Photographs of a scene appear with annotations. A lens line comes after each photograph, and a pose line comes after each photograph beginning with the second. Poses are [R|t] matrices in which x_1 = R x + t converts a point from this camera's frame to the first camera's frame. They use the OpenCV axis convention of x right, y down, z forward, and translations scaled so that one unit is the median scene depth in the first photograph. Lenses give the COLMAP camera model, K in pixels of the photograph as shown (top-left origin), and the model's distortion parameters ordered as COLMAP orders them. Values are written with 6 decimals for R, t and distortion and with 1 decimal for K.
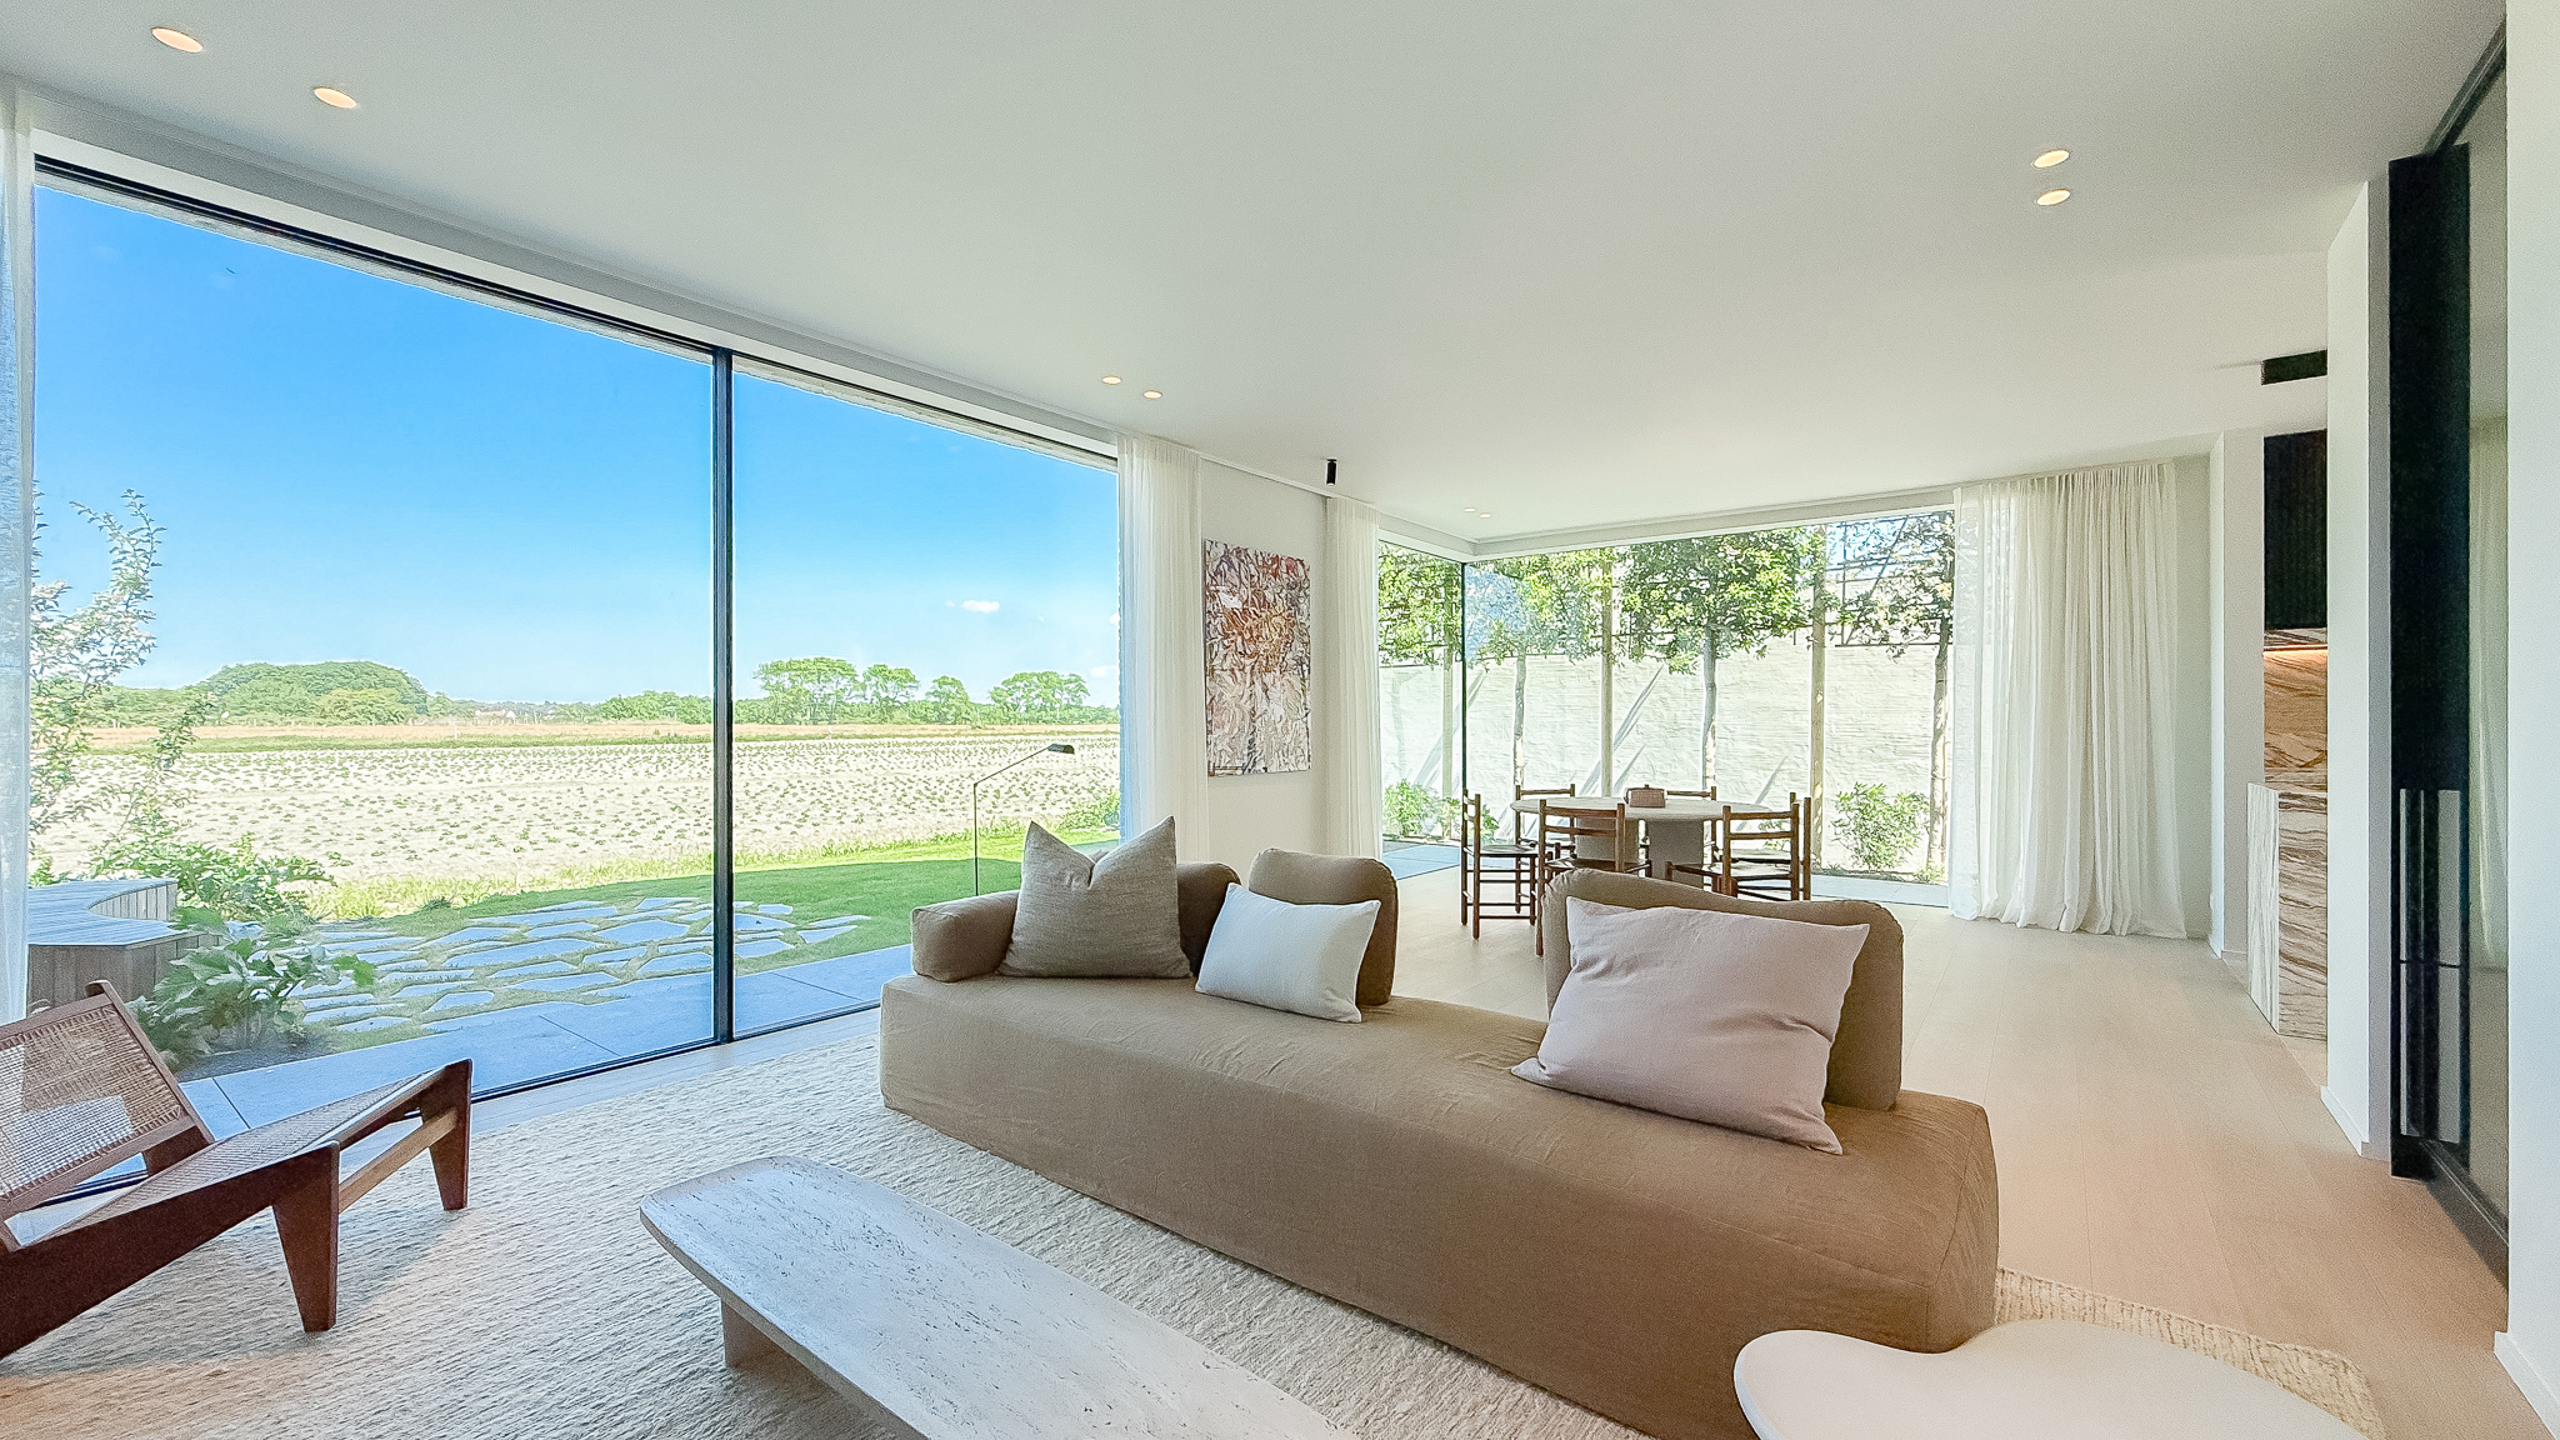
lens RADIAL K [[1027.1, 0, 1271.0], [0, 1027.1, 716.5], [0, 0, 1]] dist [0.002524, -0.000009]
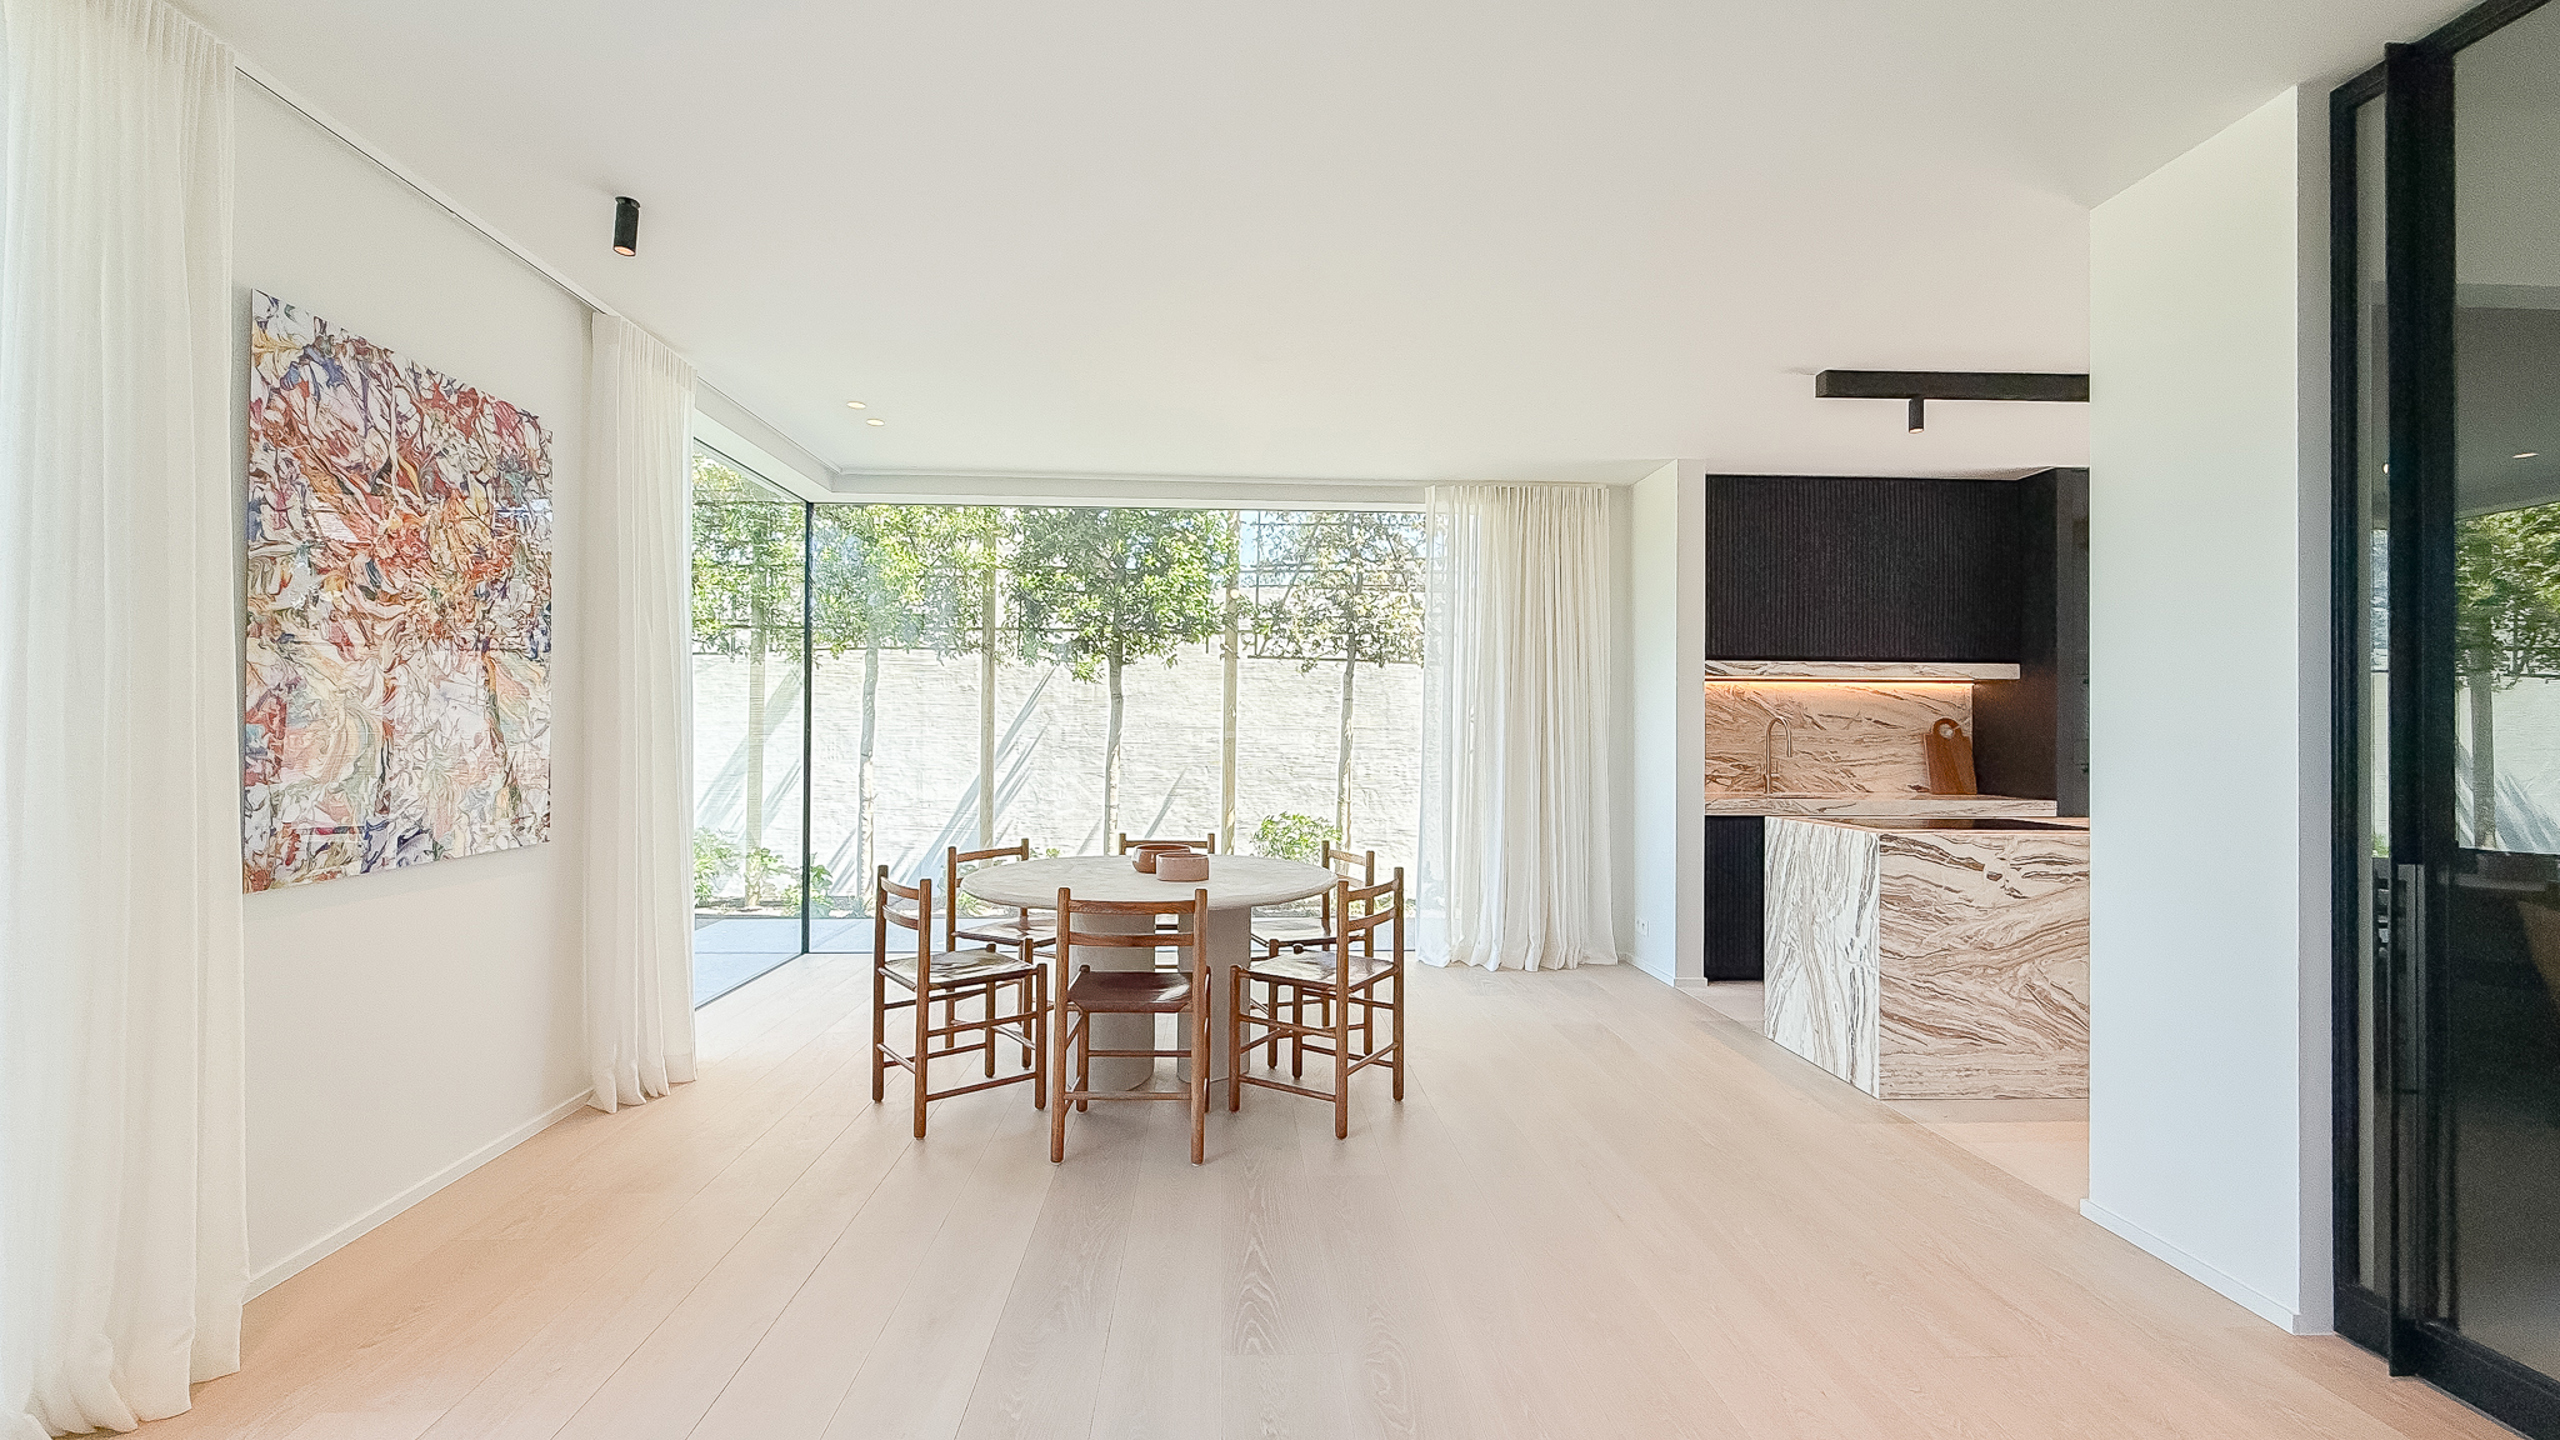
lens RADIAL K [[1027.1, 0, 1270.2], [0, 1027.1, 729.9], [0, 0, 1]] dist [0.002524, -0.000009]
pose [[0.766375, 0.010005, 0.642316, -0.010746], [-0.013628, 0.999907, 0.000685, -0.005783], [-0.642249, -0.009279, 0.766440, 0.299561]]
